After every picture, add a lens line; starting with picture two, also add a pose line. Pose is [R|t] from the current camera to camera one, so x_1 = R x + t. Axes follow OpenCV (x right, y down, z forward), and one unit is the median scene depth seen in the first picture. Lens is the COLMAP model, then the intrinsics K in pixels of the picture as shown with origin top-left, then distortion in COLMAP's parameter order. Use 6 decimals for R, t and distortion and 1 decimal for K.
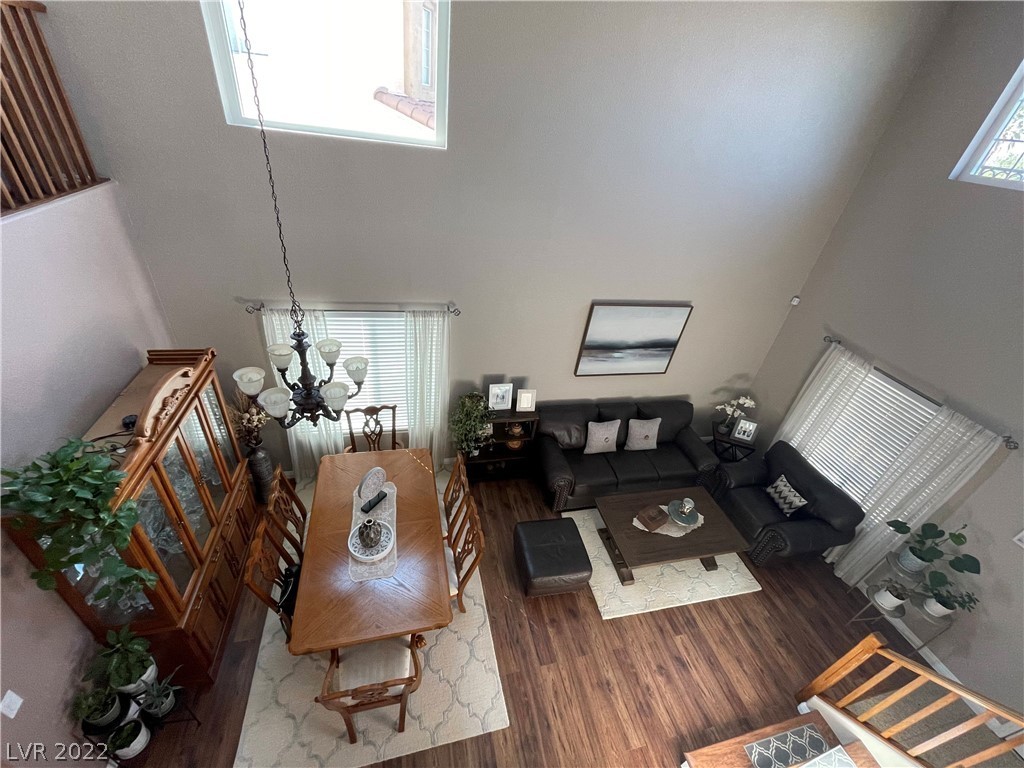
lens RADIAL K [[412.0, 0, 509.5], [0, 412.0, 385.5], [0, 0, 1]] dist [-0.002464, -0.000215]
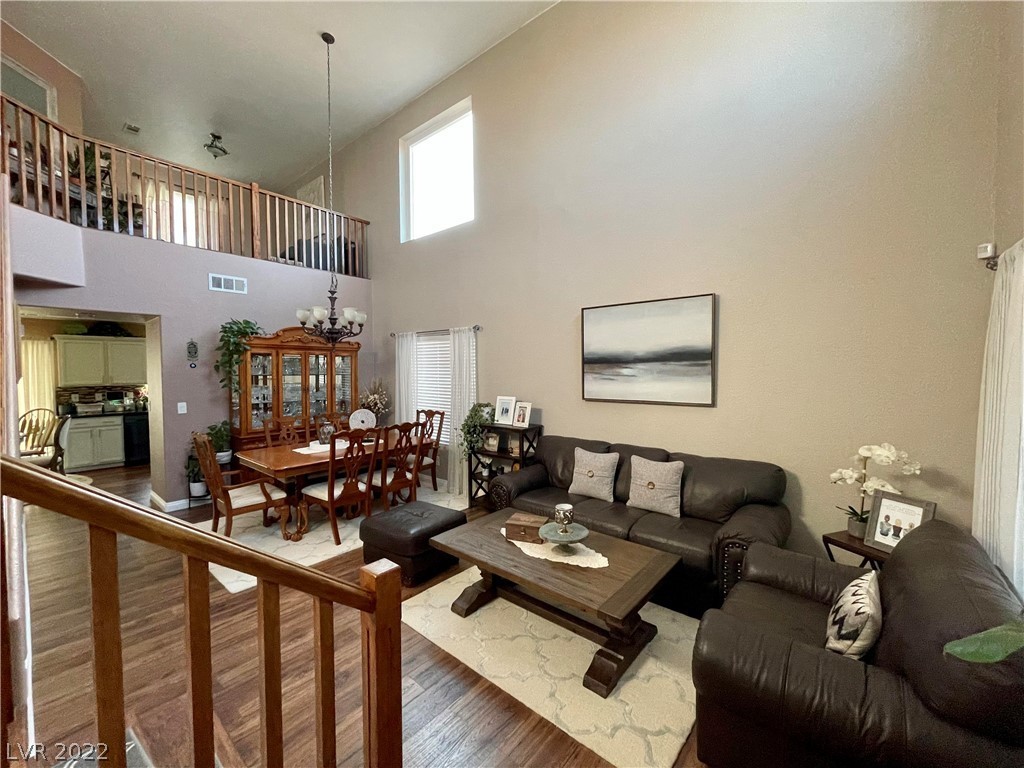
lens RADIAL K [[412.0, 0, 509.5], [0, 412.0, 385.5], [0, 0, 1]] dist [-0.002464, -0.000215]
pose [[0.586069, -0.088804, -0.805380, 0.770723], [-0.385043, 0.844049, -0.373261, 0.335258], [0.712927, 0.528862, 0.460478, 0.484113]]
